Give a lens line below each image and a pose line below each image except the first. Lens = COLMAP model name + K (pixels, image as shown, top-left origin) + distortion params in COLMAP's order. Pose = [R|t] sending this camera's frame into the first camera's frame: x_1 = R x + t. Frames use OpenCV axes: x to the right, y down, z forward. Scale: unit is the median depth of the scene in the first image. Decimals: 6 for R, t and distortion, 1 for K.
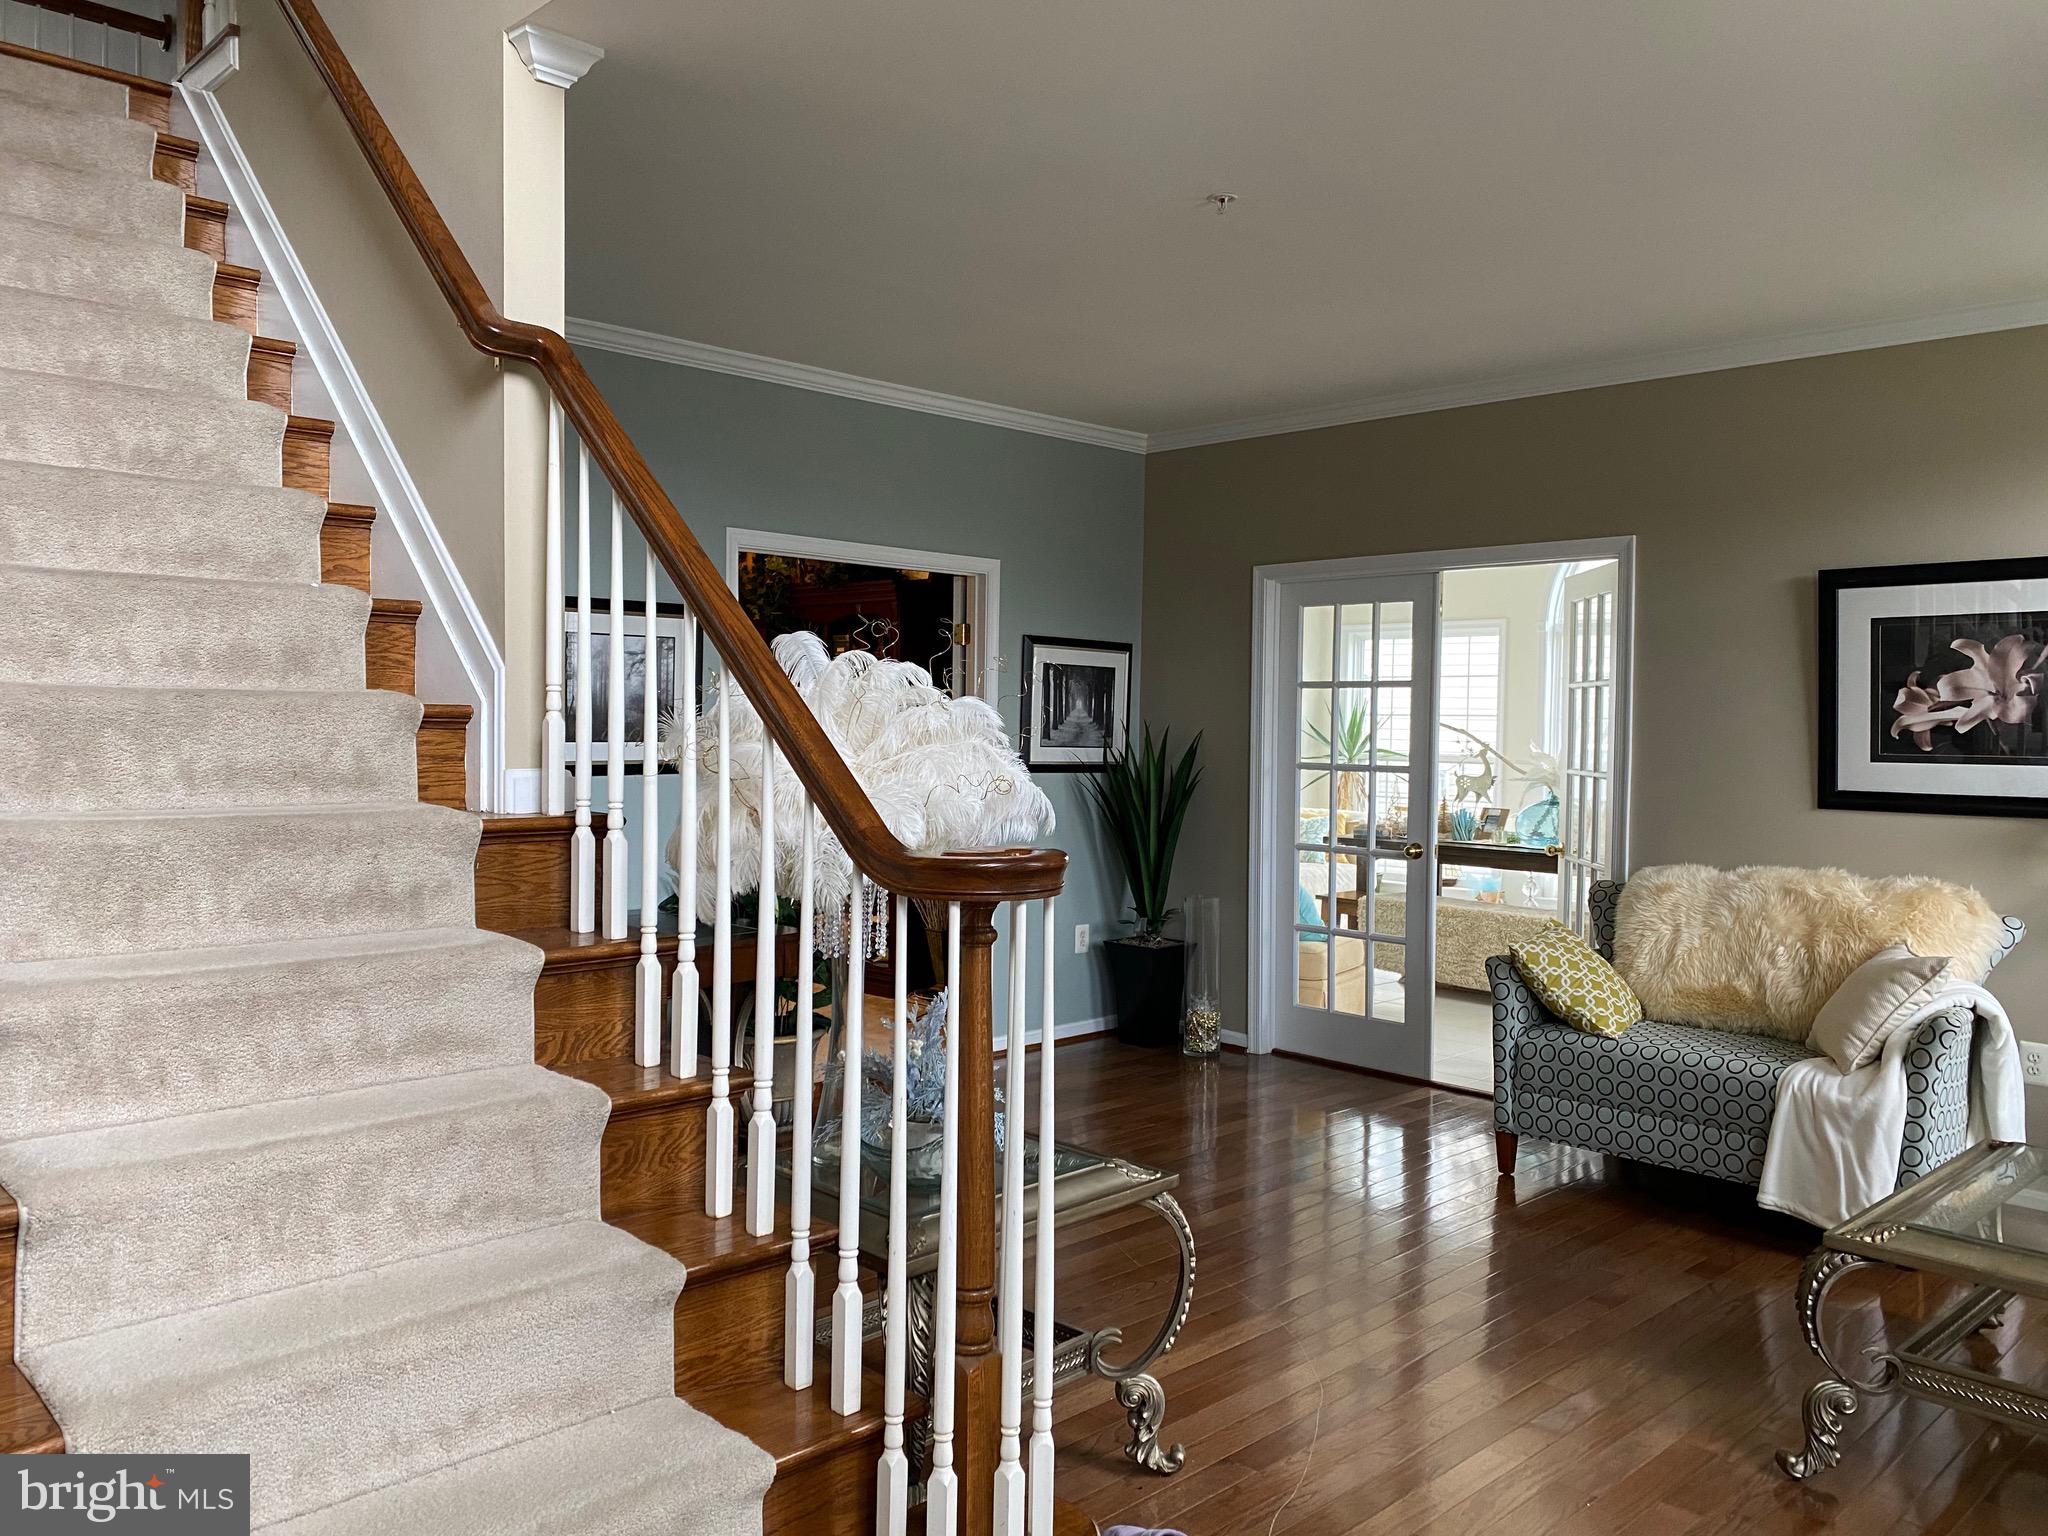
lens RADIAL K [[1561.9, 0, 991.5], [0, 1561.9, 763.7], [0, 0, 1]] dist [0.009438, -0.003389]
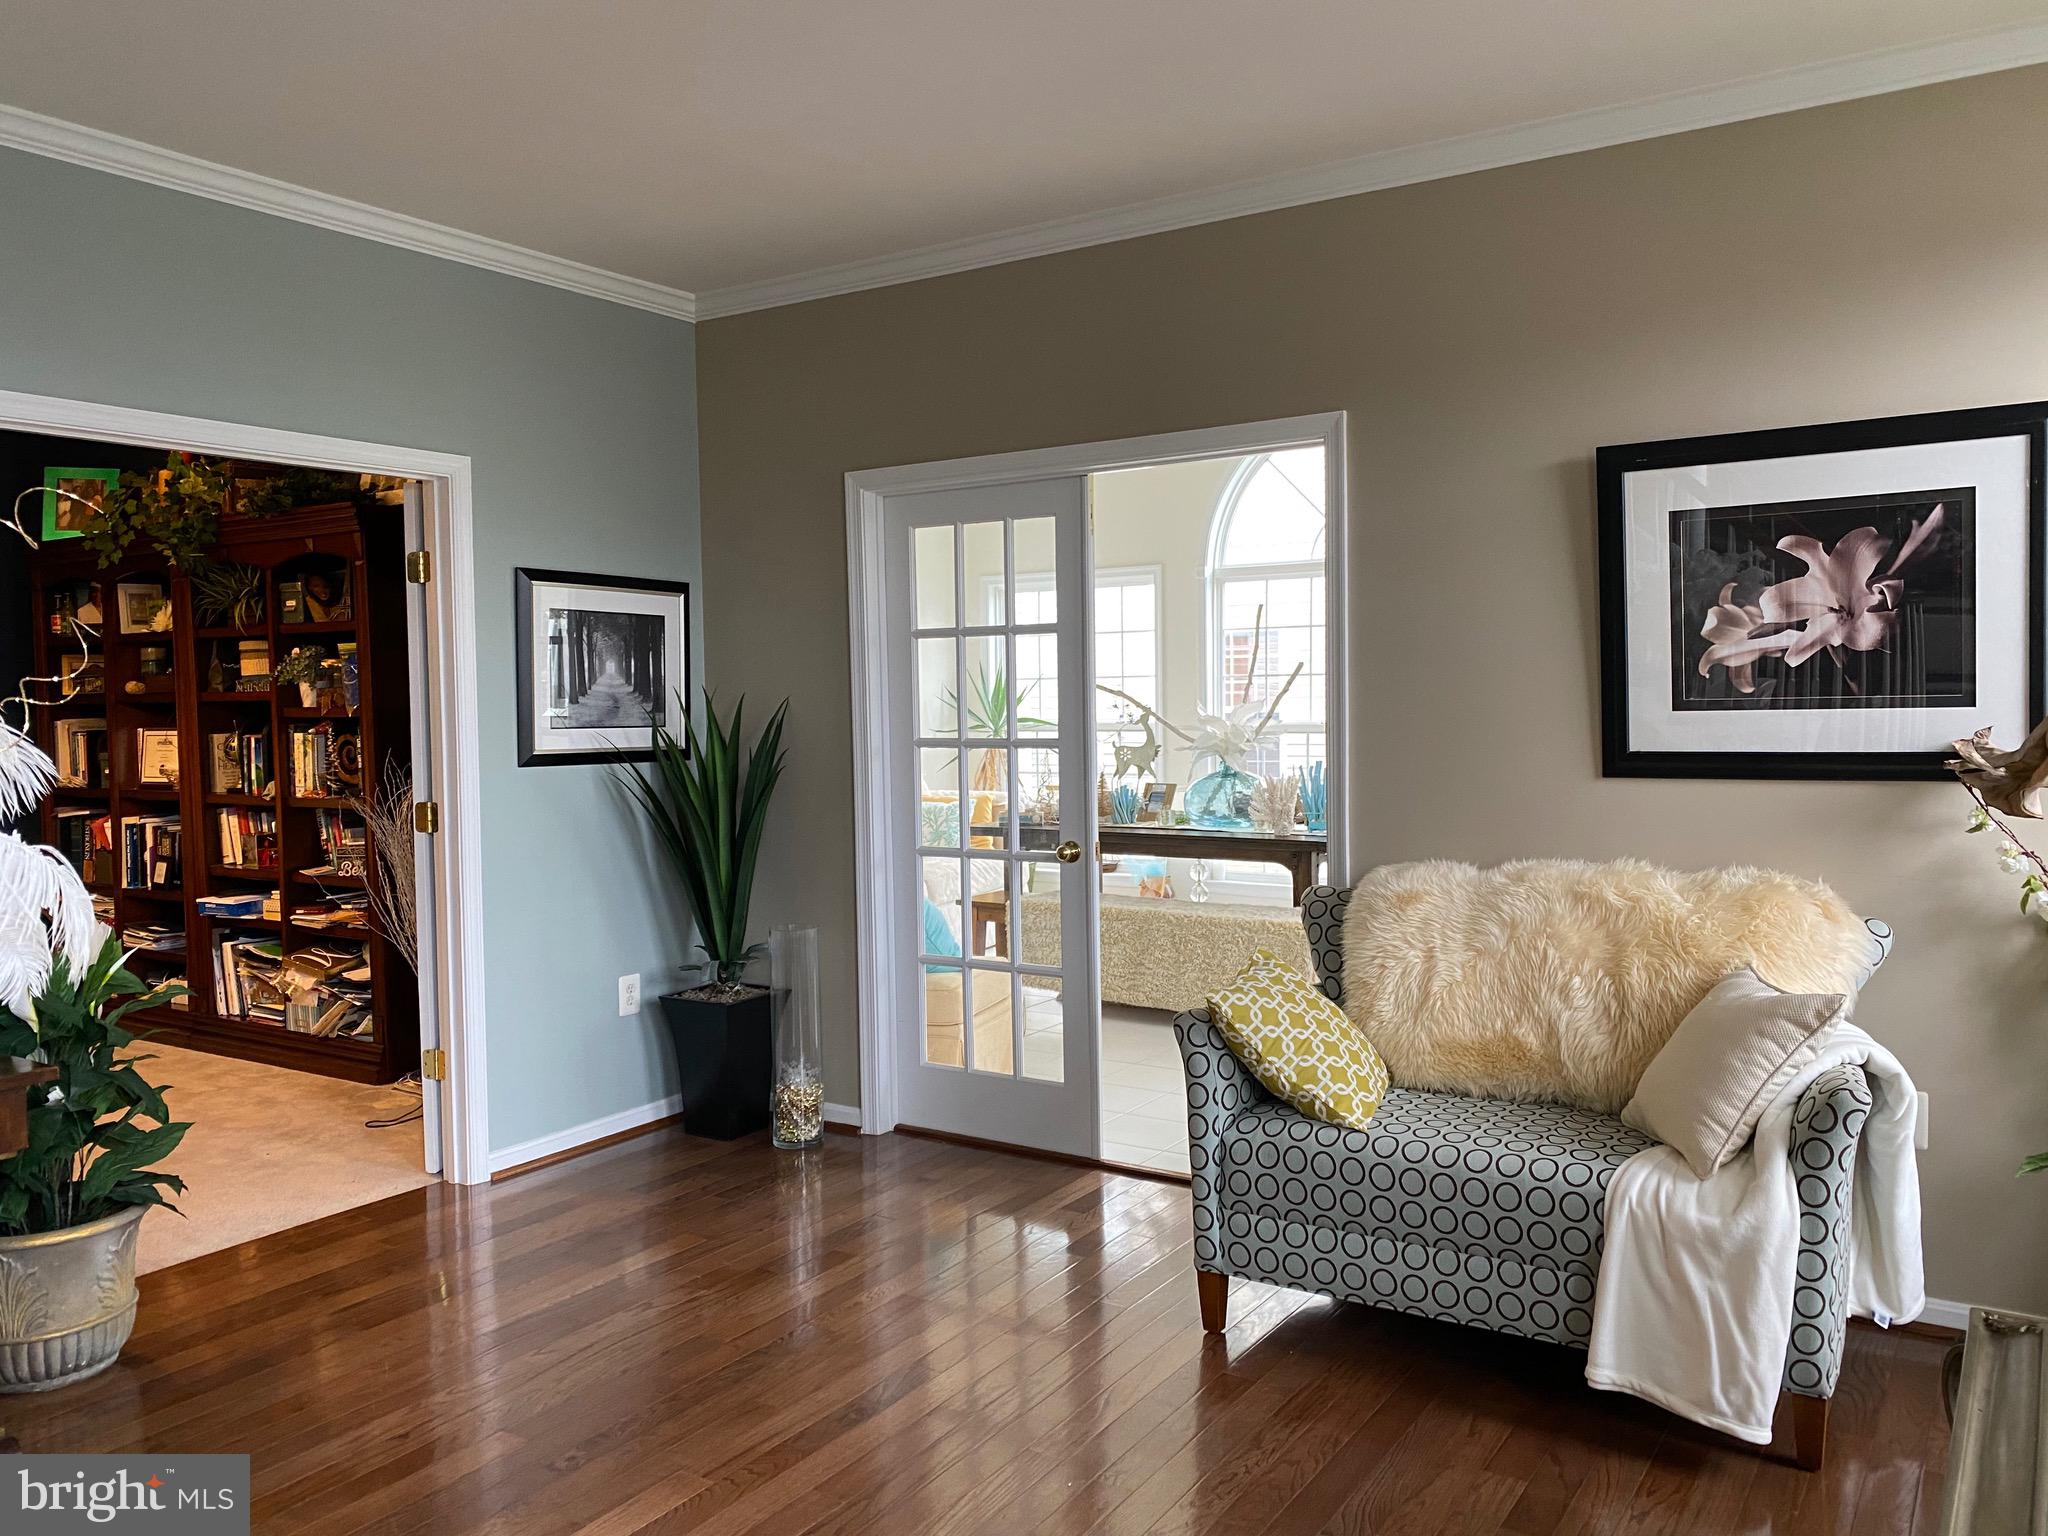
lens RADIAL K [[1571.5, 0, 1024.4], [0, 1571.5, 726.7], [0, 0, 1]] dist [0.252335, -0.001946]
pose [[0.971863, -0.032614, 0.233277, 0.094896], [0.035072, 0.999364, -0.006392, 0.000571], [-0.232920, 0.014393, 0.972389, 0.338126]]
